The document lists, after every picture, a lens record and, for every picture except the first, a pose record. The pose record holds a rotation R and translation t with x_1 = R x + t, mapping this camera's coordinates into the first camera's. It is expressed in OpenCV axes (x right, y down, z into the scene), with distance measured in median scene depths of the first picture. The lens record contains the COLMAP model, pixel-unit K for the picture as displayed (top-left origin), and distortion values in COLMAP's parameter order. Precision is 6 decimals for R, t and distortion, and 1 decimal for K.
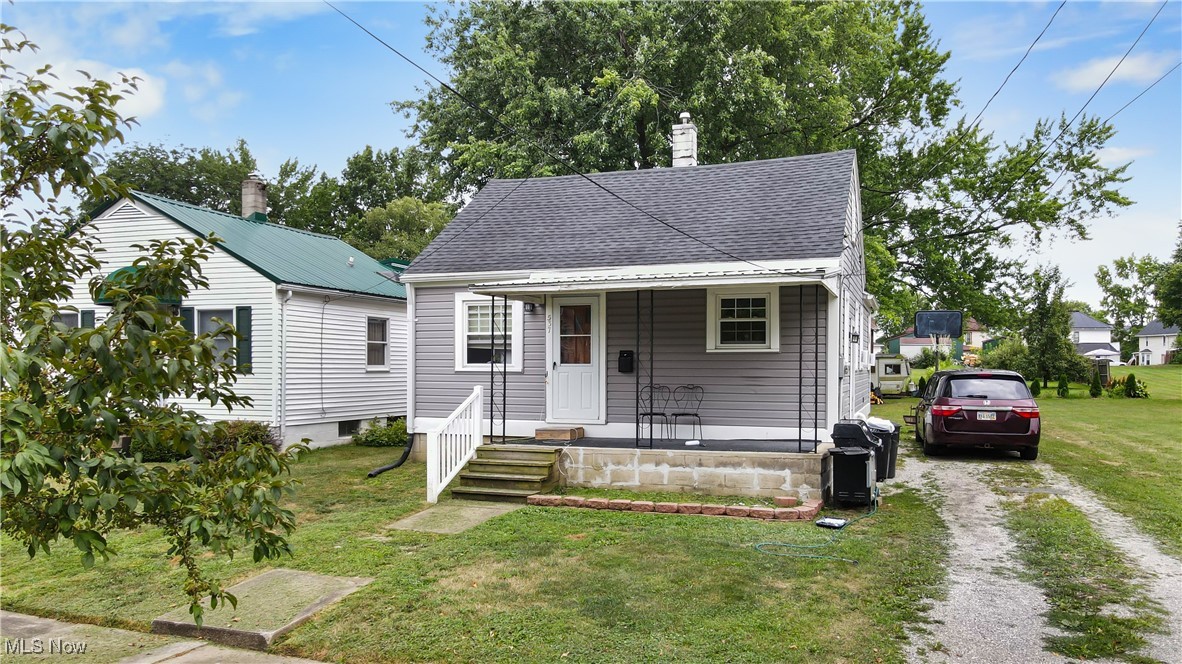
lens RADIAL K [[830.8, 0, 590.2], [0, 830.8, 360.7], [0, 0, 1]] dist [-0.001391, 0.000564]
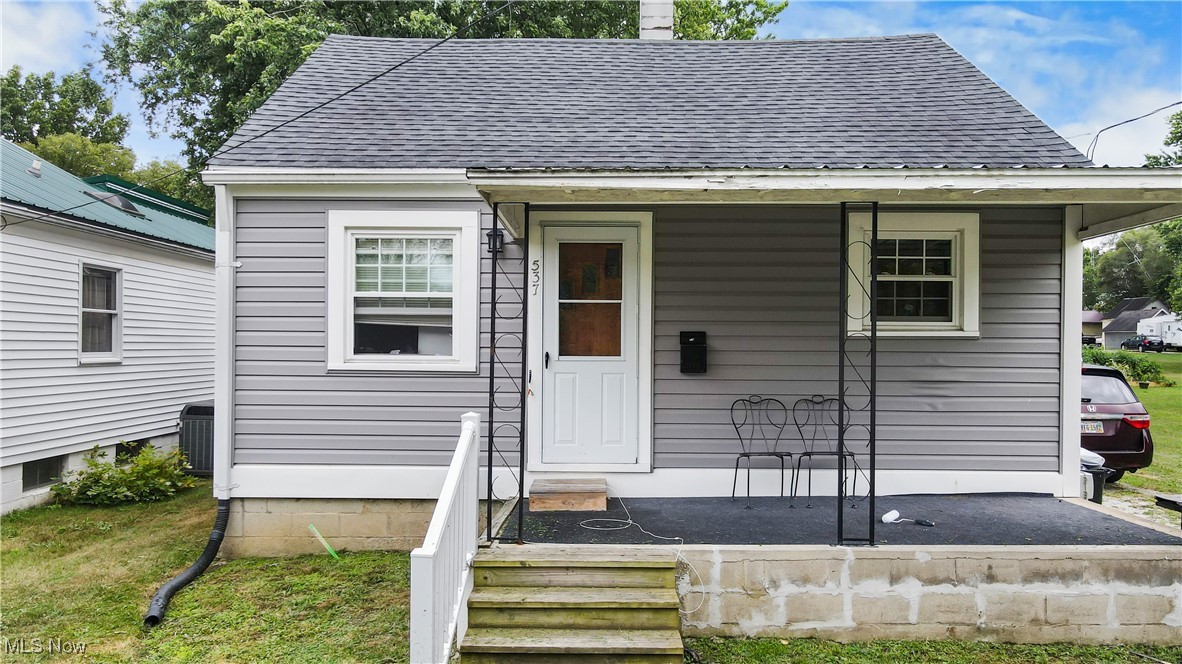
lens RADIAL K [[864.6, 0, 591.0], [0, 864.6, 332.0], [0, 0, 1]] dist [0.013993, 0.005896]
pose [[0.944848, 0.008685, 0.327395, -0.195134], [-0.005595, 0.999930, -0.010381, -0.005593], [-0.327462, 0.007977, 0.944831, 0.494375]]
